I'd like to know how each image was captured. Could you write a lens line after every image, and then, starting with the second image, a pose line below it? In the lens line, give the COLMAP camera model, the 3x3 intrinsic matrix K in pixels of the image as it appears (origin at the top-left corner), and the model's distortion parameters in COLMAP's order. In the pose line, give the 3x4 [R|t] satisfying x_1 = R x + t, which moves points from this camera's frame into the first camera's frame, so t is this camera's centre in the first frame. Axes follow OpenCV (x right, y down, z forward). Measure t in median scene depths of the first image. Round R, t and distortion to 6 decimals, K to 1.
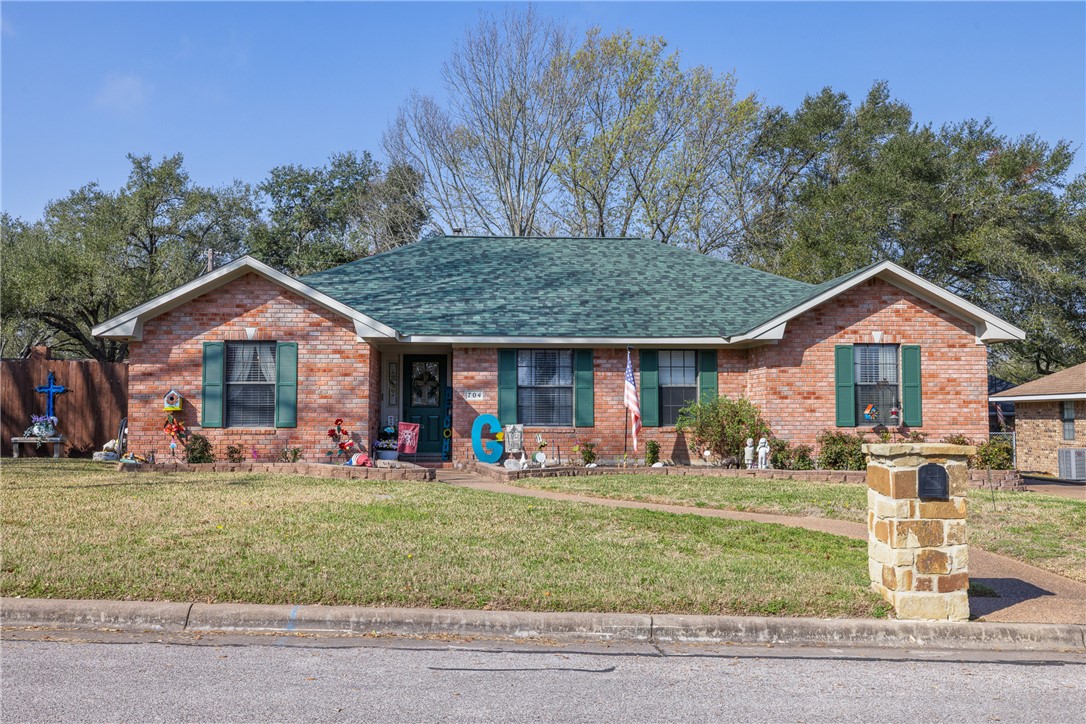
lens RADIAL K [[1092.5, 0, 539.1], [0, 1092.5, 358.7], [0, 0, 1]] dist [-0.013911, 0.000000]
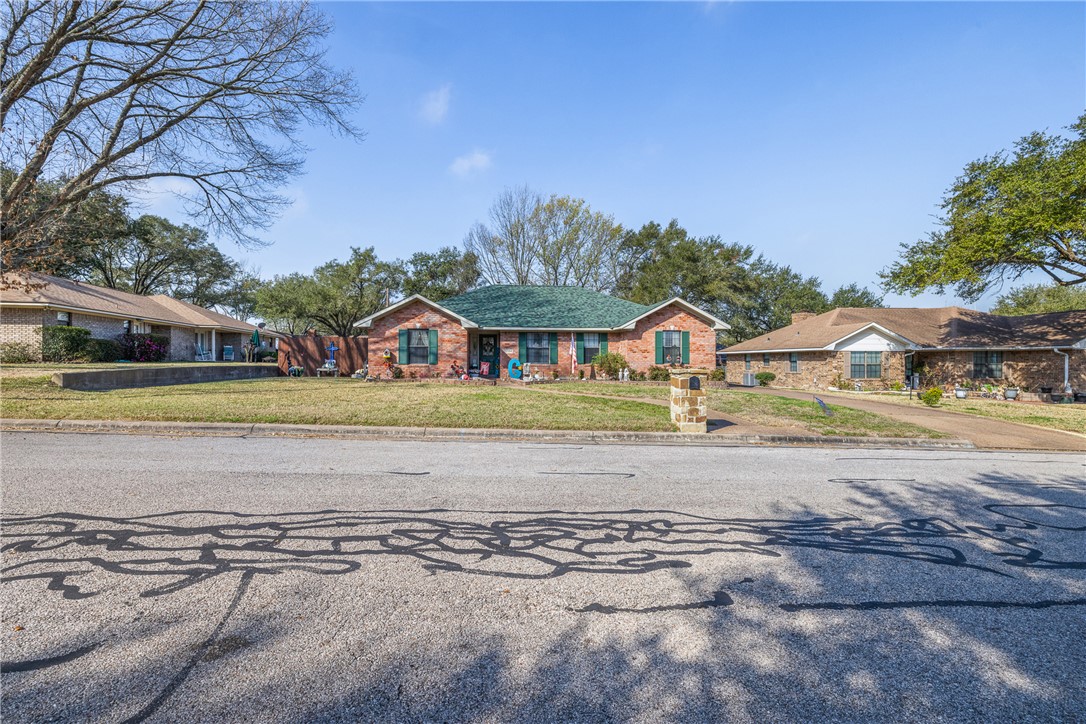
lens RADIAL K [[473.2, 0, 542.1], [0, 473.2, 363.5], [0, 0, 1]] dist [-0.014176, -0.000162]
pose [[0.999291, -0.000156, 0.037648, -0.025420], [-0.002087, 0.998224, 0.059543, -0.002237], [-0.037590, -0.059579, 0.997516, -0.064029]]
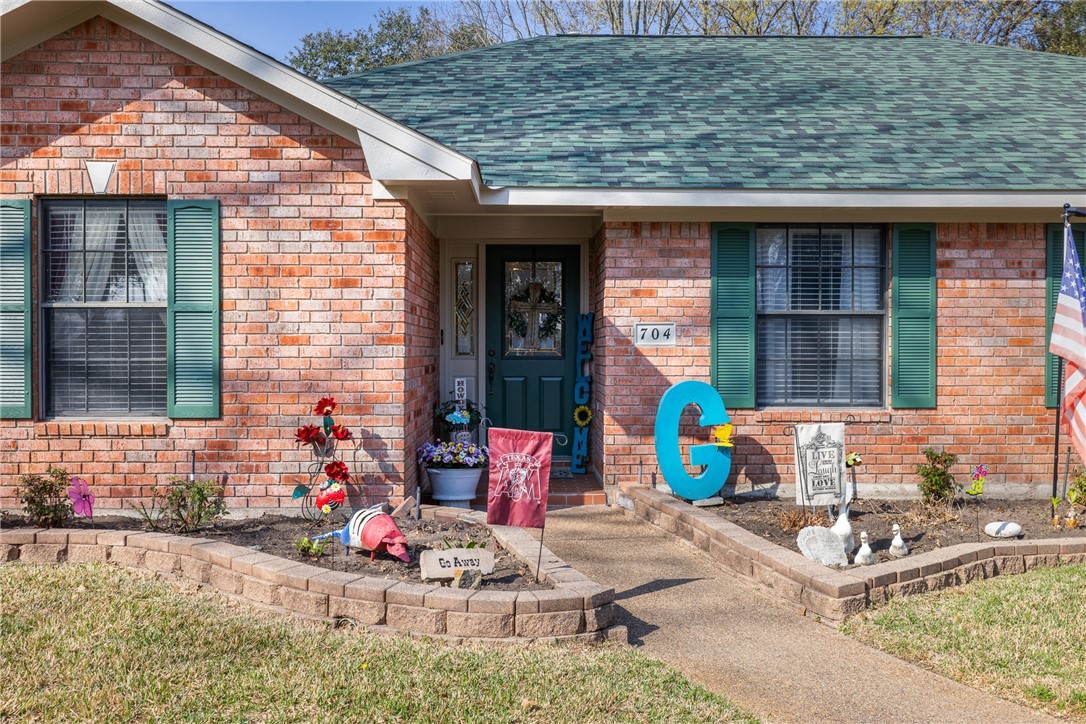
lens RADIAL K [[1092.5, 0, 545.1], [0, 1092.5, 356.2], [0, 0, 1]] dist [-0.013911, 0.000000]
pose [[0.998510, 0.001346, -0.054555, -0.079577], [0.002065, 0.998047, 0.062432, 0.015365], [0.054532, -0.062451, 0.996557, 0.576429]]
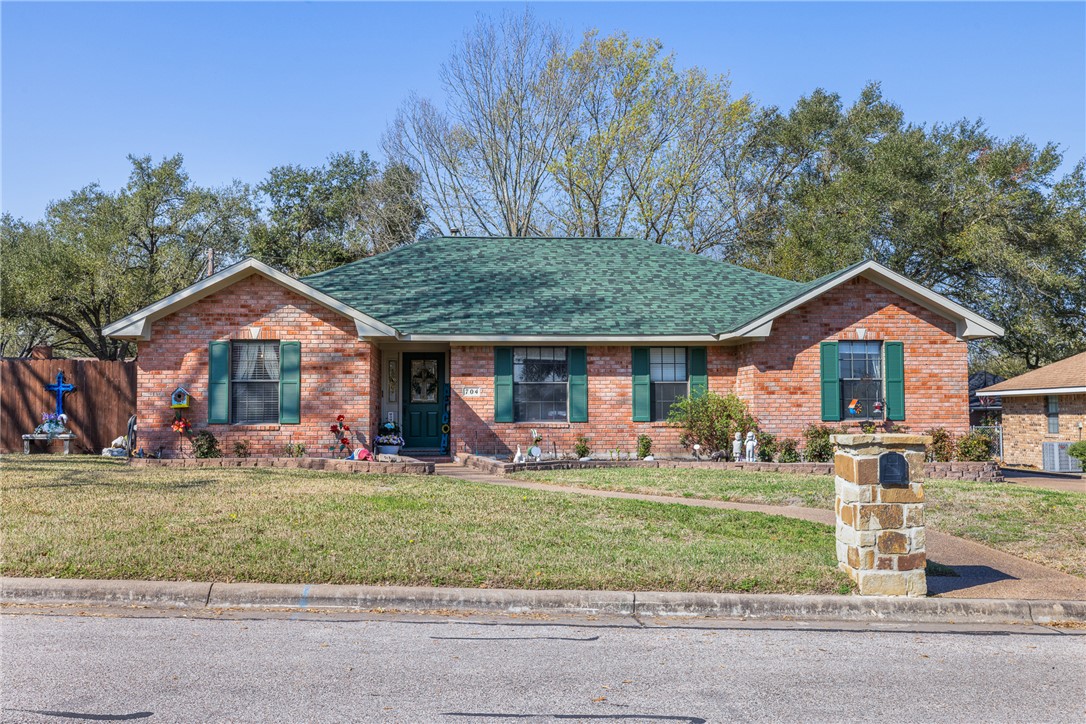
lens RADIAL K [[1092.5, 0, 540.8], [0, 1092.5, 360.8], [0, 0, 1]] dist [-0.013911, 0.000000]
pose [[0.999988, -0.003462, 0.003327, 0.002528], [0.003447, 0.999983, 0.004613, -0.000478], [-0.003343, -0.004601, 0.999984, -0.032103]]
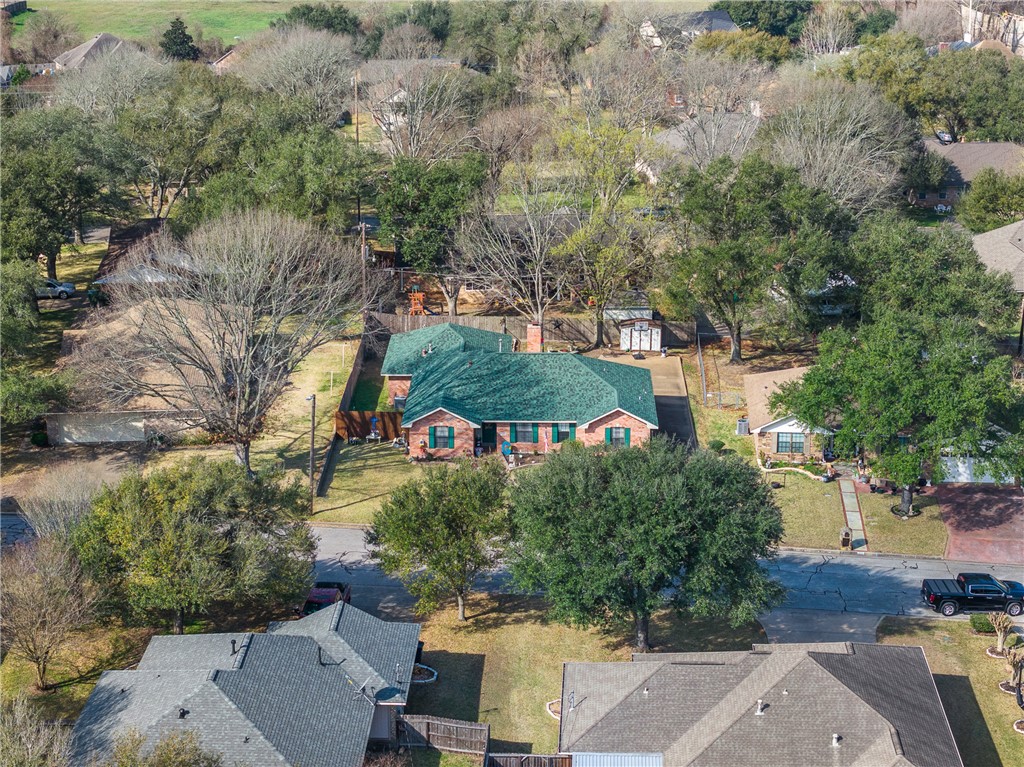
lens RADIAL K [[2072.8, 0, 509.1], [0, 2072.8, 386.2], [0, 0, 1]] dist [-0.128154, 0.000000]
pose [[0.995795, 0.026751, -0.087615, 0.530779], [0.003429, 0.944860, 0.327455, -2.261415], [0.091544, -0.326379, 0.940796, -5.118792]]
